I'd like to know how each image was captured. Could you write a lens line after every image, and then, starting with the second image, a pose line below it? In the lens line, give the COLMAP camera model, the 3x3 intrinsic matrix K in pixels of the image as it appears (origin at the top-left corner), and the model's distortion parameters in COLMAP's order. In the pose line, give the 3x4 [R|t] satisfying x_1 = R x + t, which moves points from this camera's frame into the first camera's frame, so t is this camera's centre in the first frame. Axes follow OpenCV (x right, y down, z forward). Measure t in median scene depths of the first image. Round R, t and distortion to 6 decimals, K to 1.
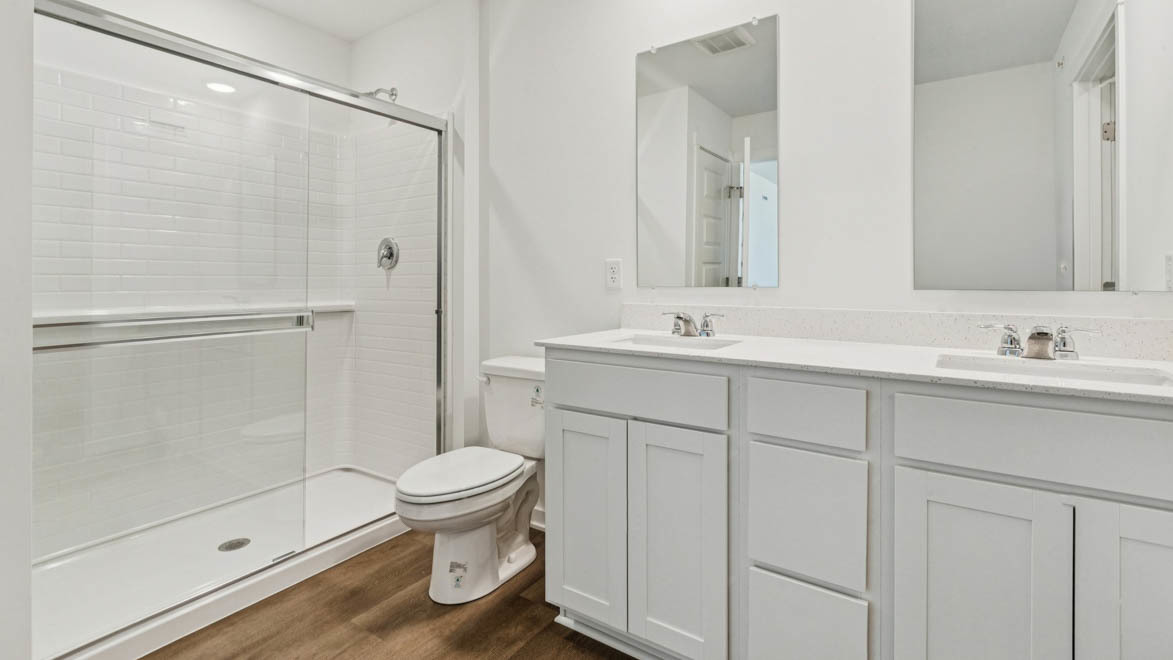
lens RADIAL K [[532.7, 0, 586.2], [0, 532.7, 321.4], [0, 0, 1]] dist [0.001701, 0.000417]
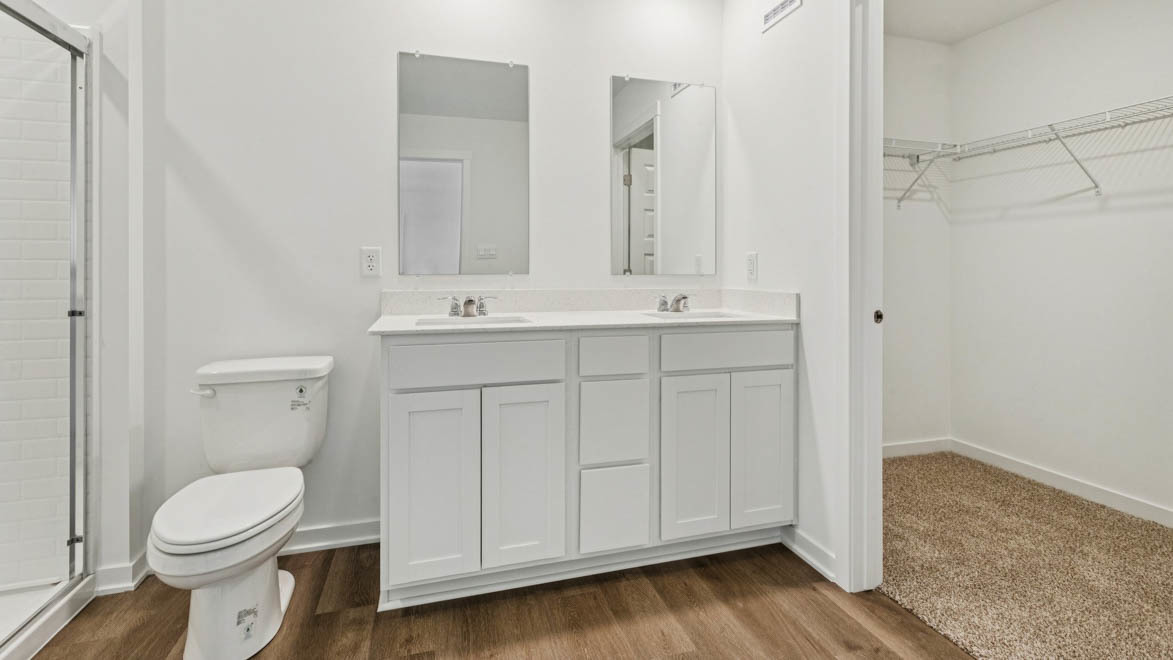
lens RADIAL K [[532.7, 0, 586.2], [0, 532.7, 321.4], [0, 0, 1]] dist [0.001701, 0.000417]
pose [[0.624621, -0.074203, 0.777394, -0.521085], [0.055992, 0.997169, 0.050192, -0.005881], [-0.778918, 0.012176, 0.627008, 0.063316]]
